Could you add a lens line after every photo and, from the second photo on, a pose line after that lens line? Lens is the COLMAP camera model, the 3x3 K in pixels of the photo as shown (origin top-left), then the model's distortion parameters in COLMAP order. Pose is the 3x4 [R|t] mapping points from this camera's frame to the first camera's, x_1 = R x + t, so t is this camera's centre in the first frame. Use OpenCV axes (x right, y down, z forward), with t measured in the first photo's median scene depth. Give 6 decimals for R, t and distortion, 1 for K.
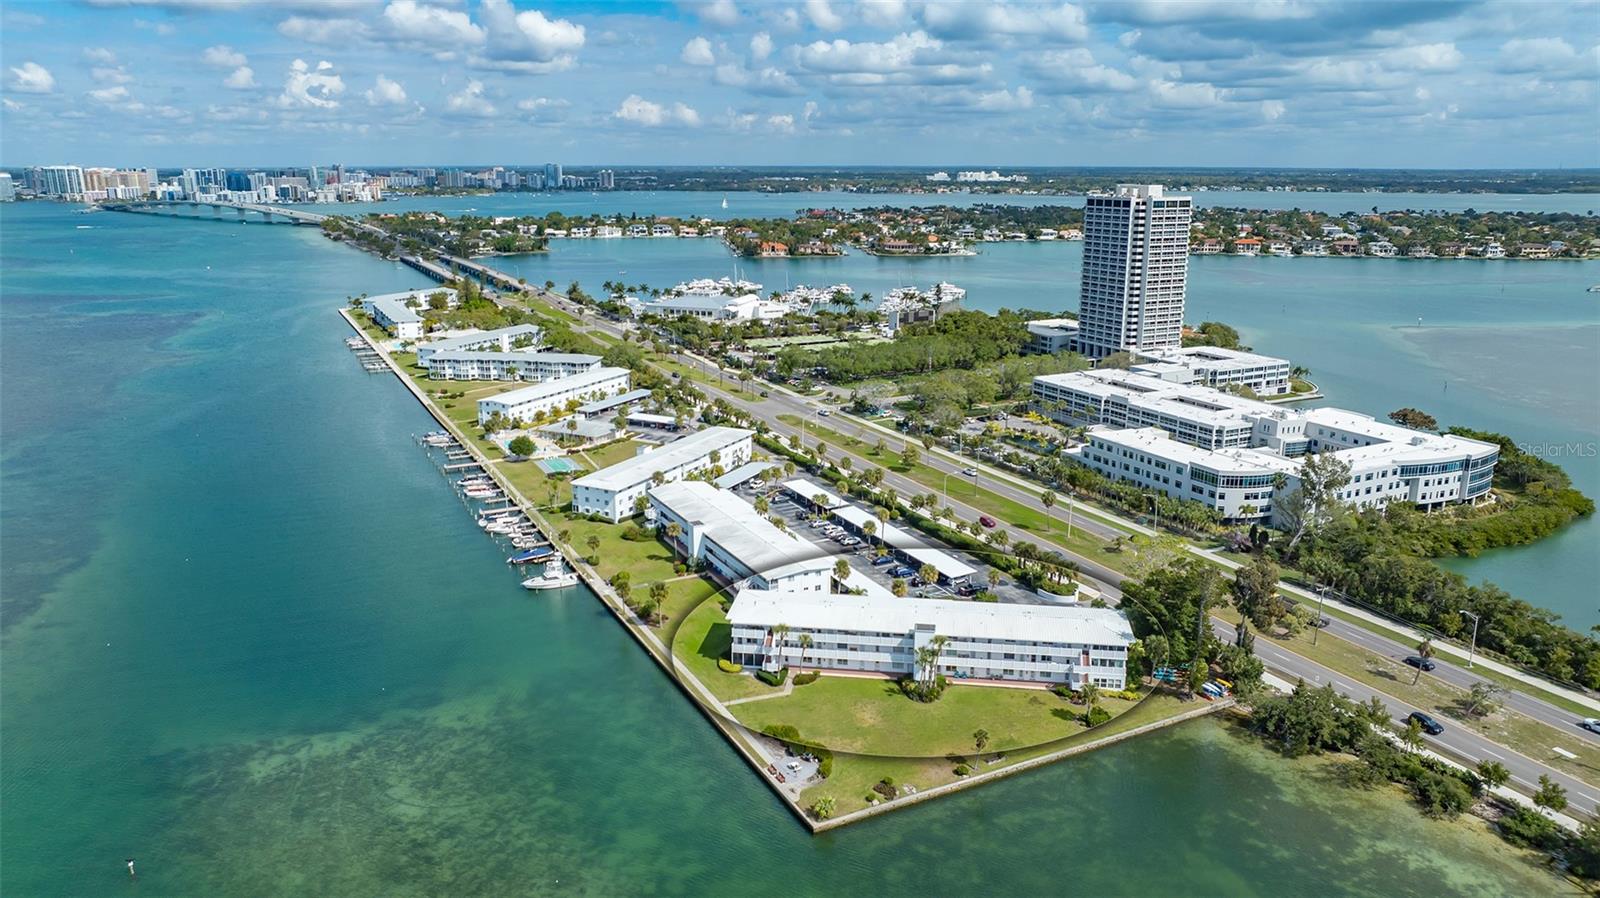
lens RADIAL K [[1128.6, 0, 800.0], [0, 1128.6, 449.0], [0, 0, 1]] dist [-0.049196, 0.055969]
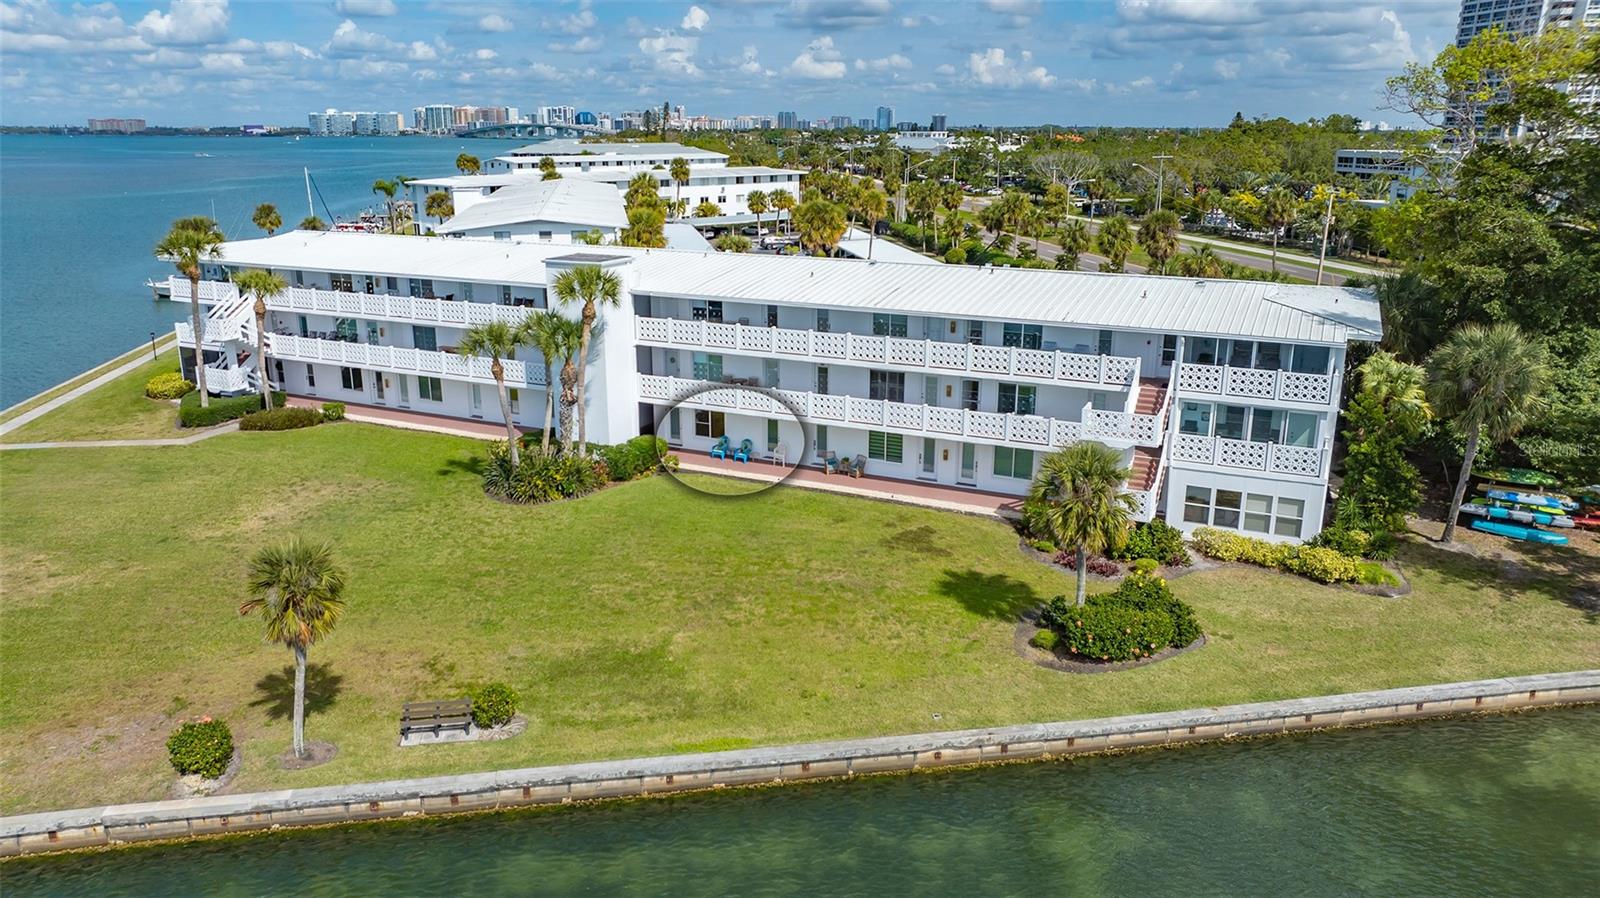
lens RADIAL K [[1097.5, 0, 801.5], [0, 1097.5, 507.9], [0, 0, 1]] dist [-0.001142, -0.000120]
pose [[0.954810, 0.096508, -0.281111, 0.250660], [-0.073113, 0.993018, 0.092578, 0.193906], [0.288083, -0.067842, 0.955199, 0.749803]]
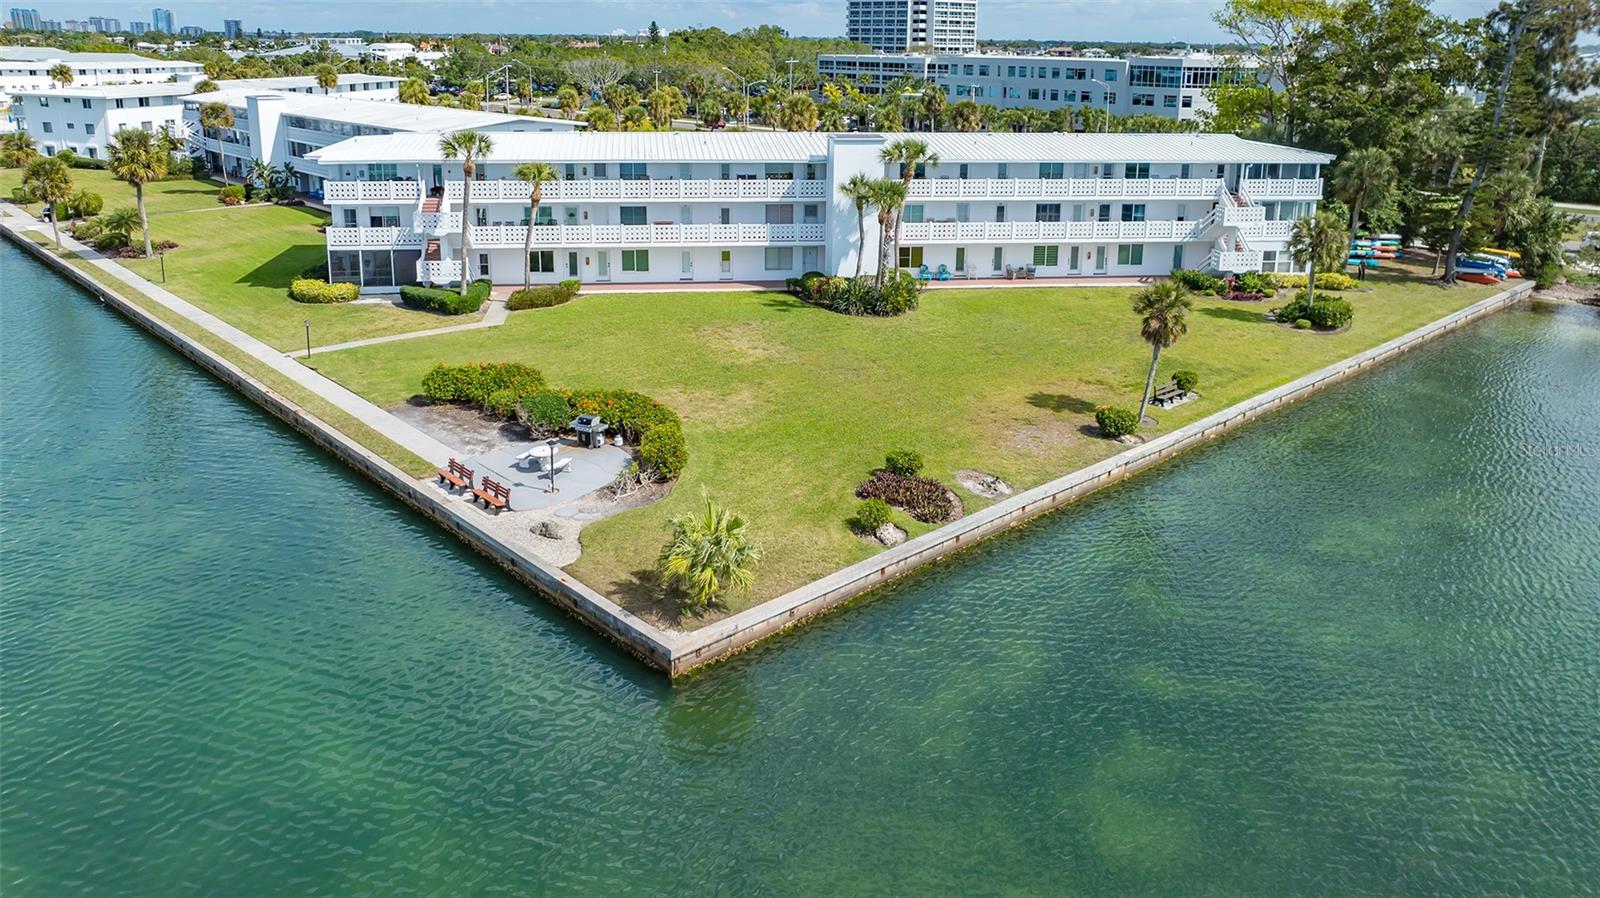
lens RADIAL K [[1128.6, 0, 800.0], [0, 1128.6, 449.0], [0, 0, 1]] dist [-0.049196, 0.055969]
pose [[0.962680, -0.084703, 0.257048, -0.012645], [0.058222, 0.992341, 0.108949, 0.223481], [-0.264307, -0.089917, 0.960238, 0.640673]]
